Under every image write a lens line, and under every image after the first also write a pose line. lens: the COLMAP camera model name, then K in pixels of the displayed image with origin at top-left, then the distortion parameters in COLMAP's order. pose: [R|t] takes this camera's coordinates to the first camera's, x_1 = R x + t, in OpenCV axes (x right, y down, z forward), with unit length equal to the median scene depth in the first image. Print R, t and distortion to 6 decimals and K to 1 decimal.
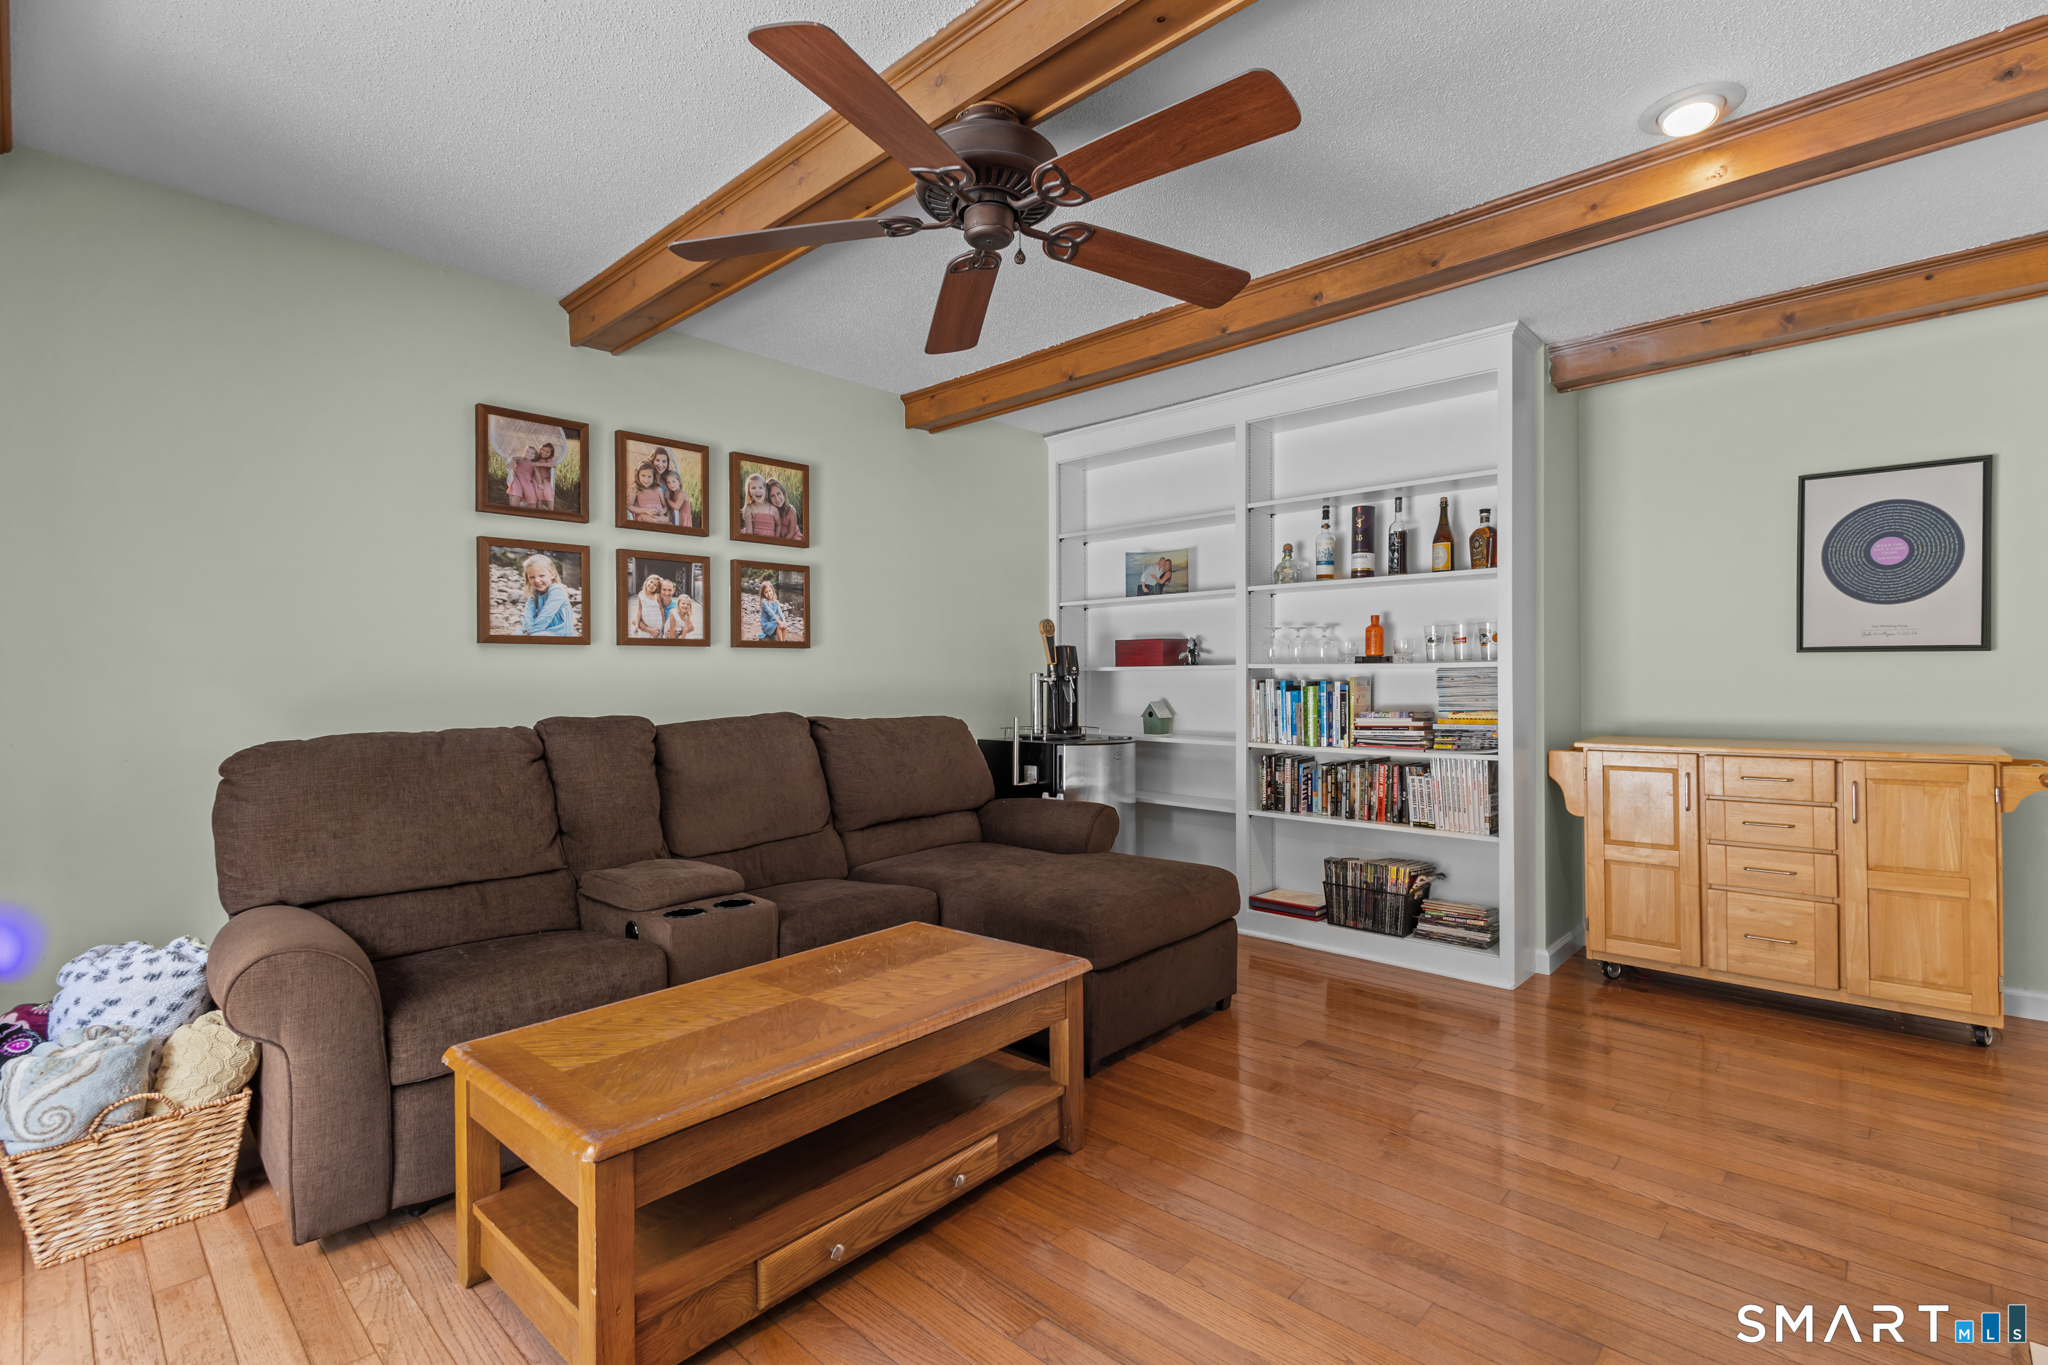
lens RADIAL K [[950.5, 0, 1023.0], [0, 950.5, 679.4], [0, 0, 1]] dist [0.009441, -0.002581]
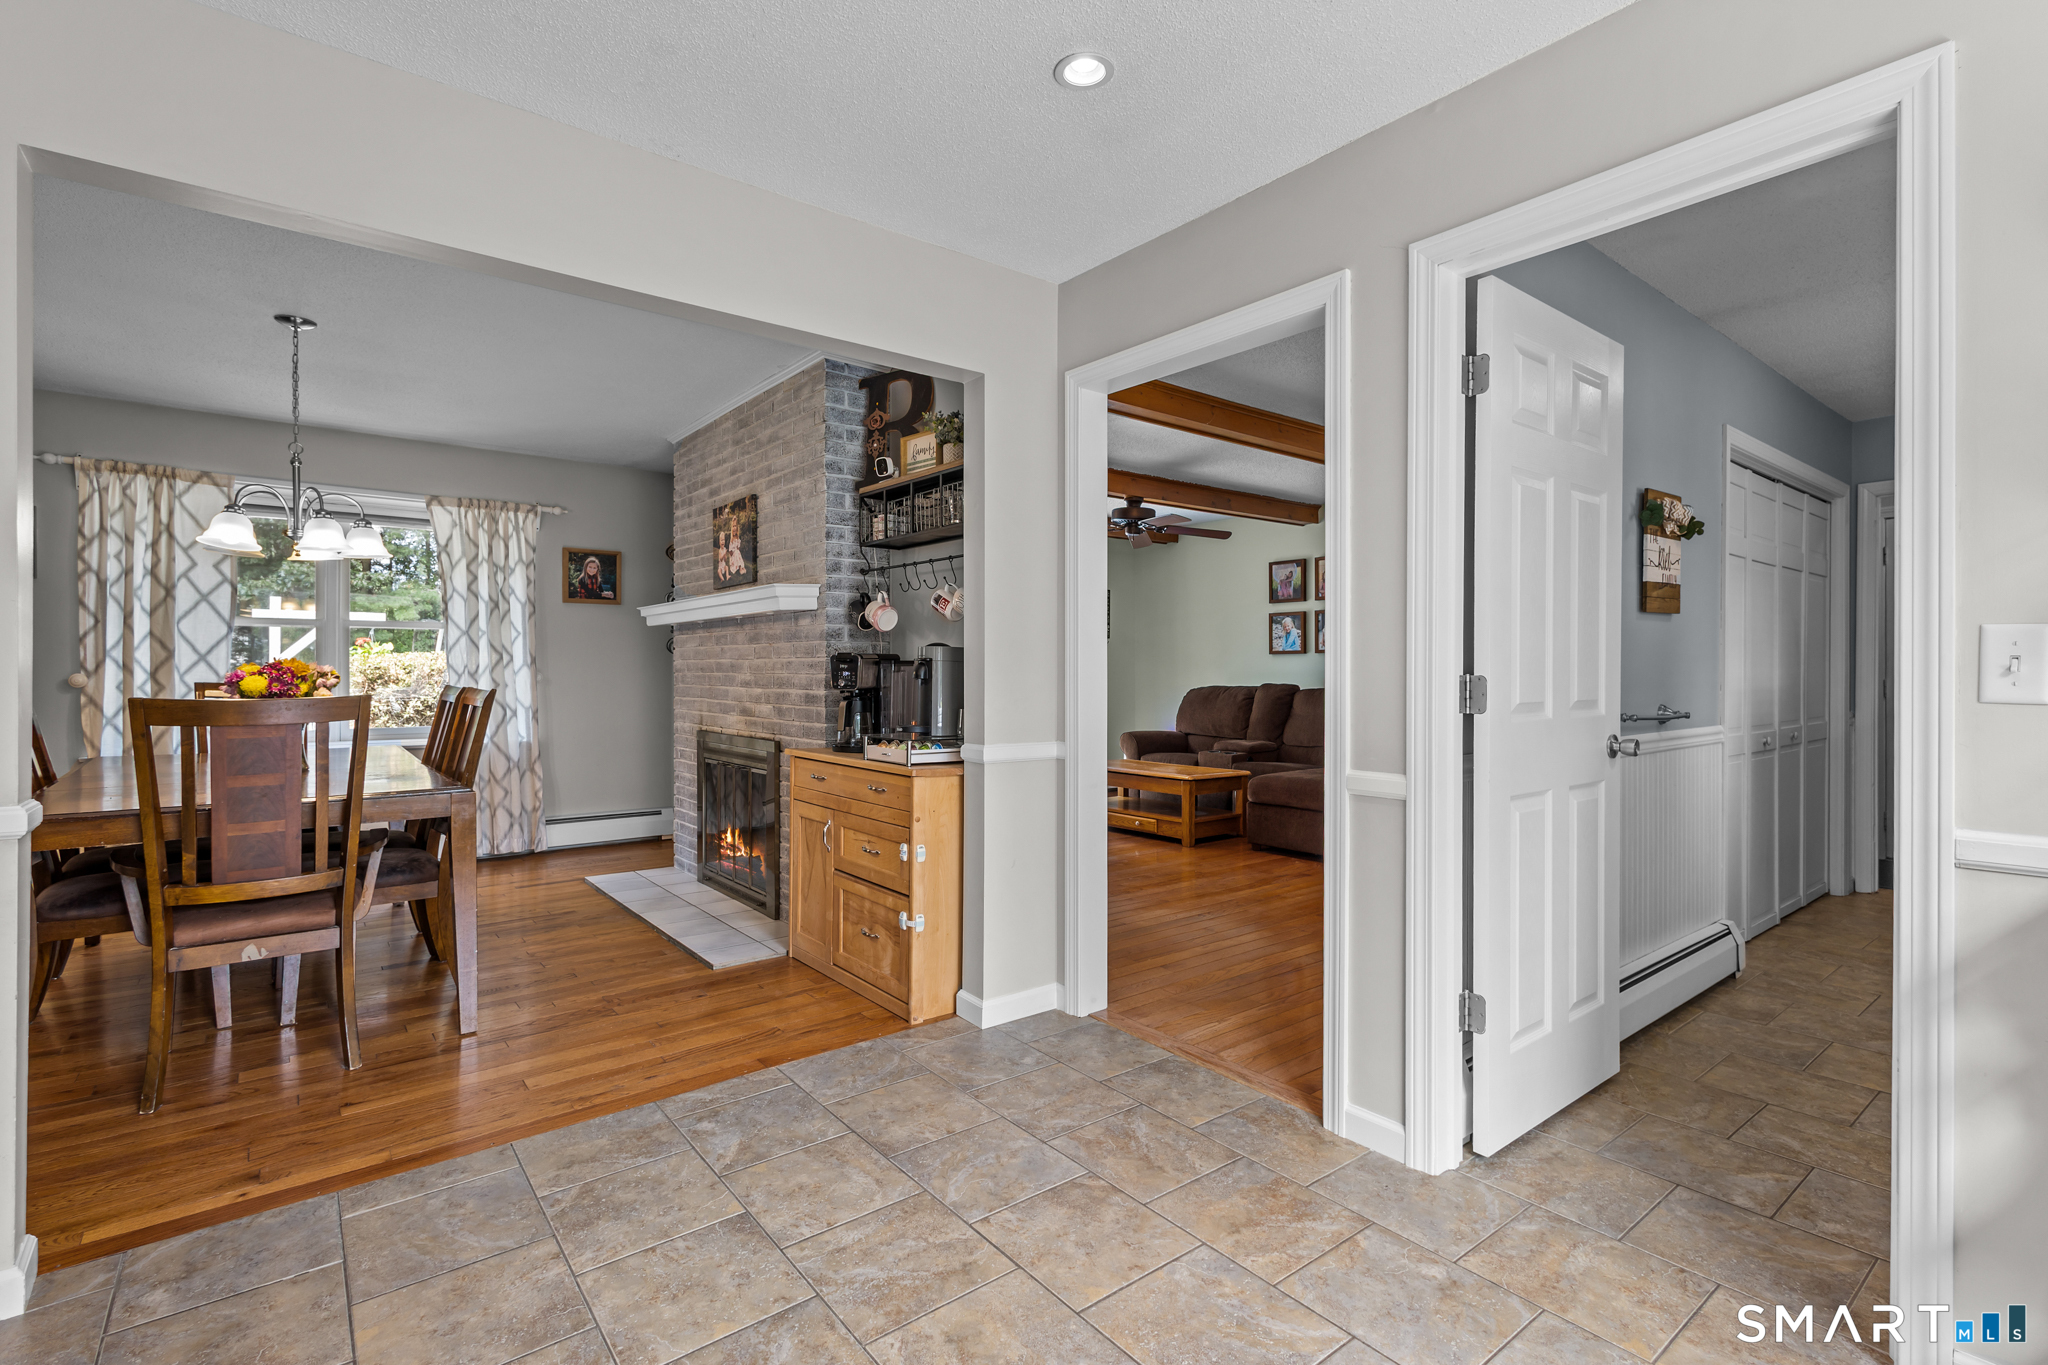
lens RADIAL K [[950.5, 0, 1020.0], [0, 950.5, 671.3], [0, 0, 1]] dist [0.009441, -0.002581]
pose [[-0.155609, 0.010574, -0.987762, 2.006632], [-0.002381, 0.999936, 0.011080, -0.018065], [0.987816, 0.004076, -0.155574, 0.701445]]
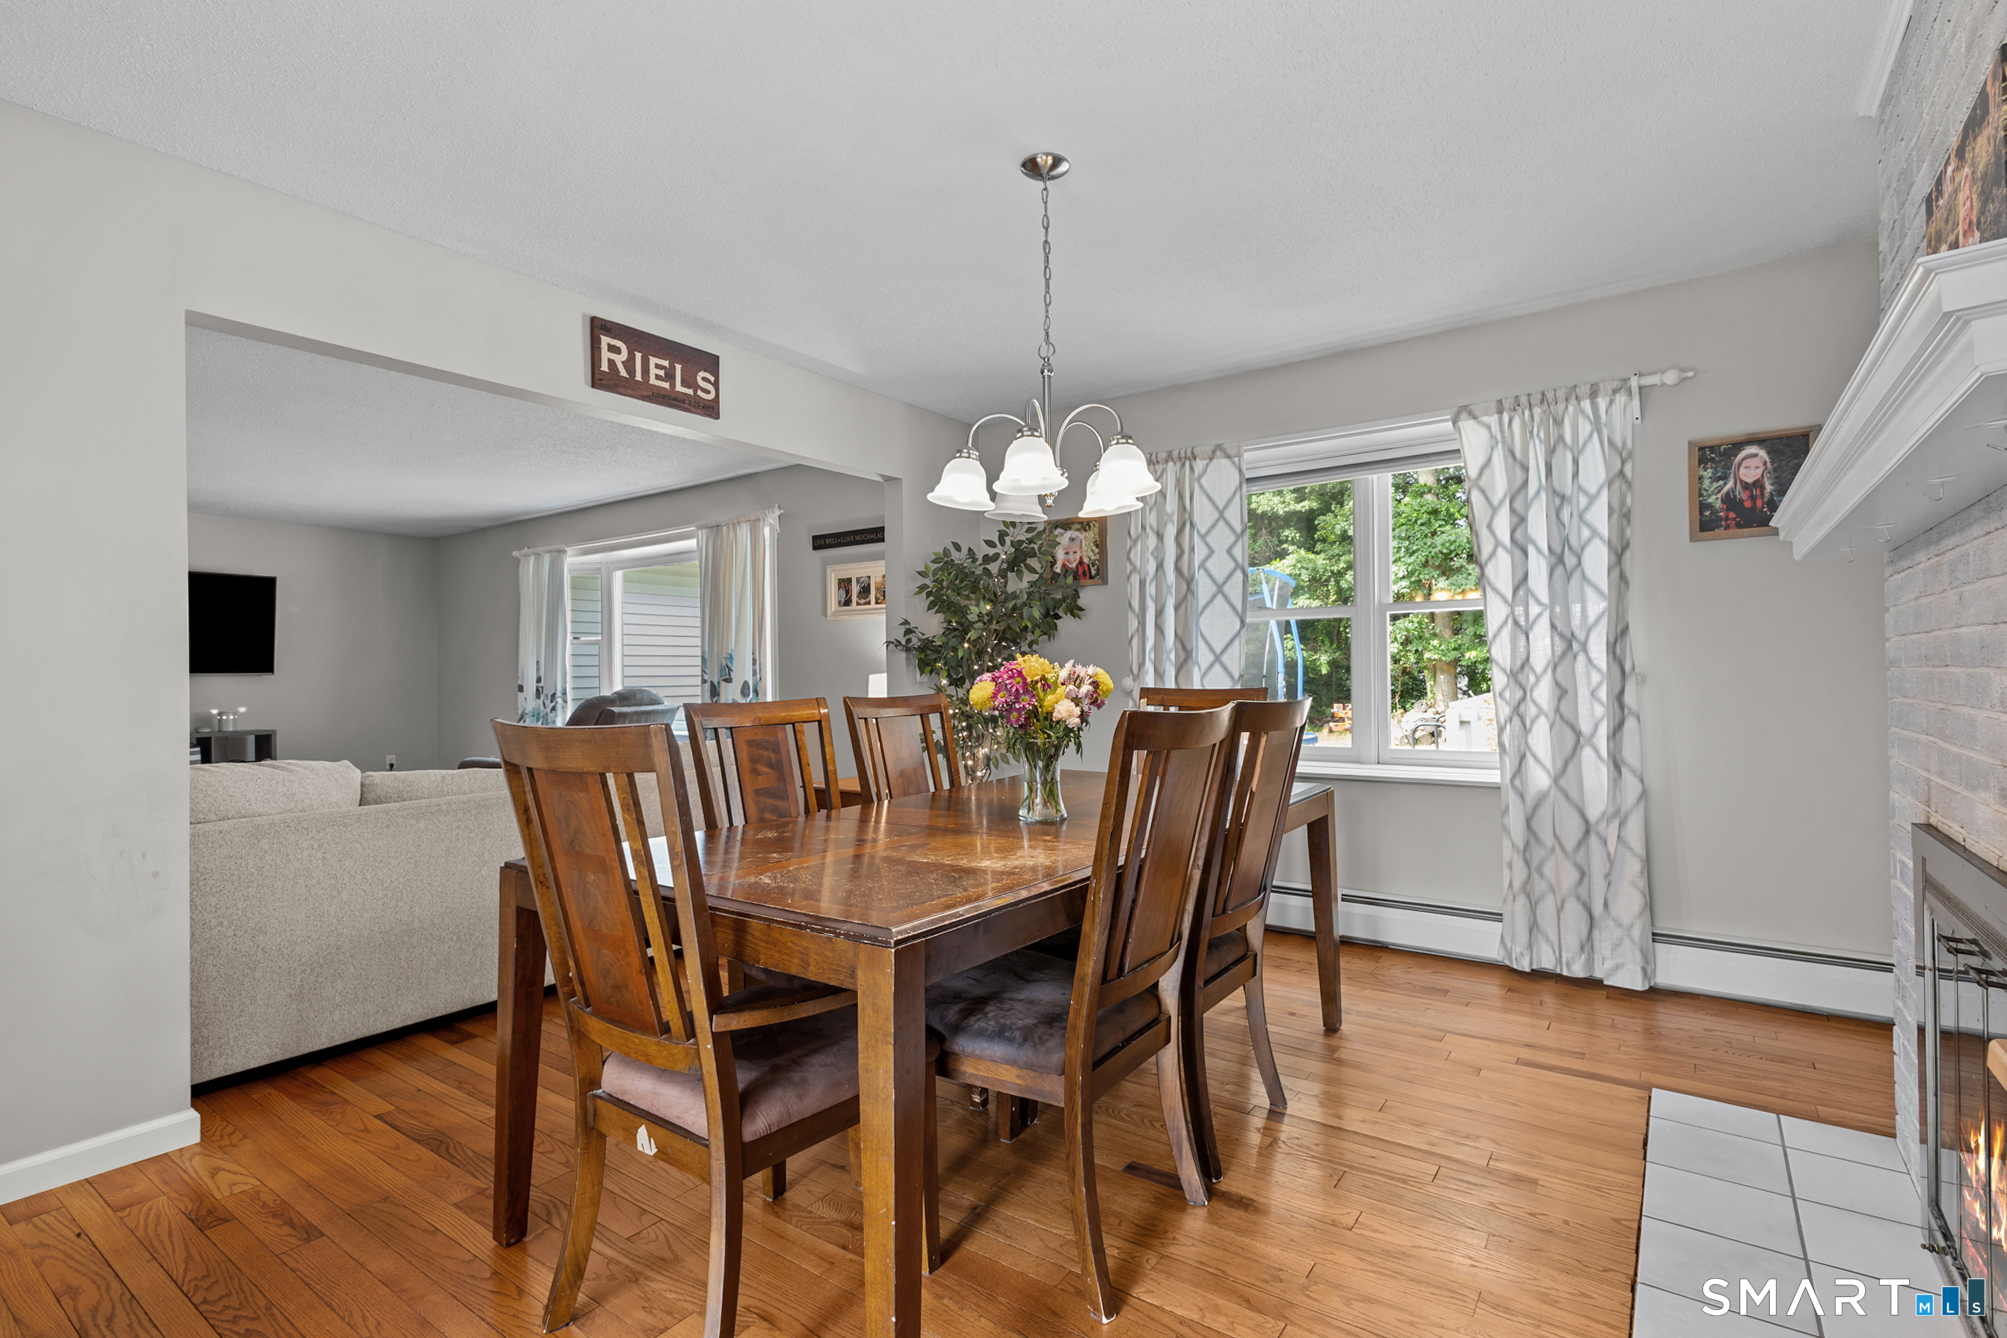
lens RADIAL K [[931.5, 0, 1016.5], [0, 931.5, 660.4], [0, 0, 1]] dist [0.009441, -0.002581]
pose [[-0.990625, 0.018651, -0.135330, 1.138943], [0.020780, 0.999681, -0.014339, -0.003176], [0.135019, -0.017017, -0.990697, 0.415226]]
